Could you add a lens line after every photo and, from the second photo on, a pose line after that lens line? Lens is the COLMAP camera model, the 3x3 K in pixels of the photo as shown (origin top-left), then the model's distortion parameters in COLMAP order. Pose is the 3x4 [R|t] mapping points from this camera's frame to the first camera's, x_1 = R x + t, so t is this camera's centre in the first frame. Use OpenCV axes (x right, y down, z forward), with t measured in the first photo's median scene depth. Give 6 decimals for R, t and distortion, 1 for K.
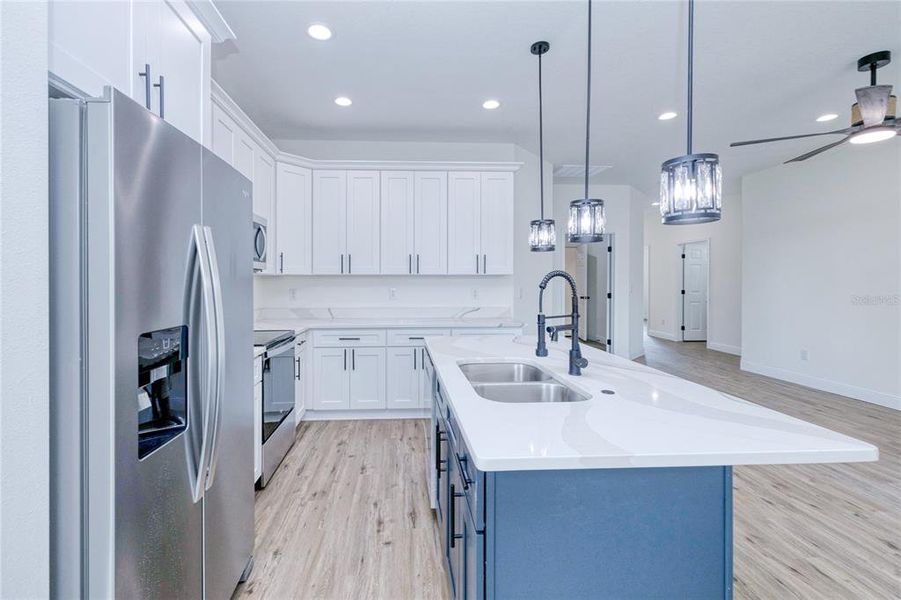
lens RADIAL K [[389.1, 0, 445.5], [0, 389.1, 279.9], [0, 0, 1]] dist [0.002662, 0.000490]
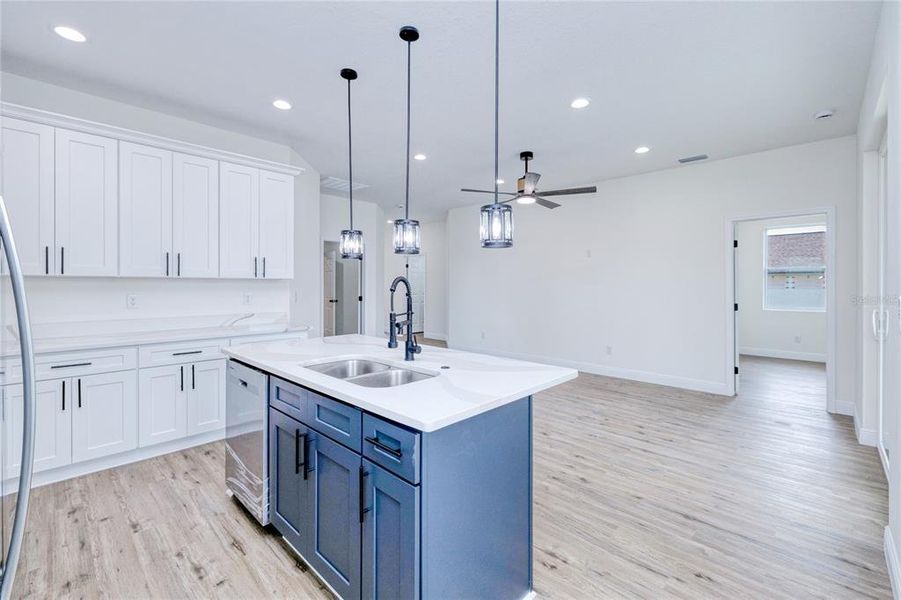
lens RADIAL K [[389.1, 0, 445.5], [0, 389.1, 279.9], [0, 0, 1]] dist [0.002662, 0.000490]
pose [[0.735405, 0.012586, 0.677511, -0.333816], [-0.004411, 0.999895, -0.013788, 0.001717], [-0.677613, 0.007151, 0.735384, 0.003605]]
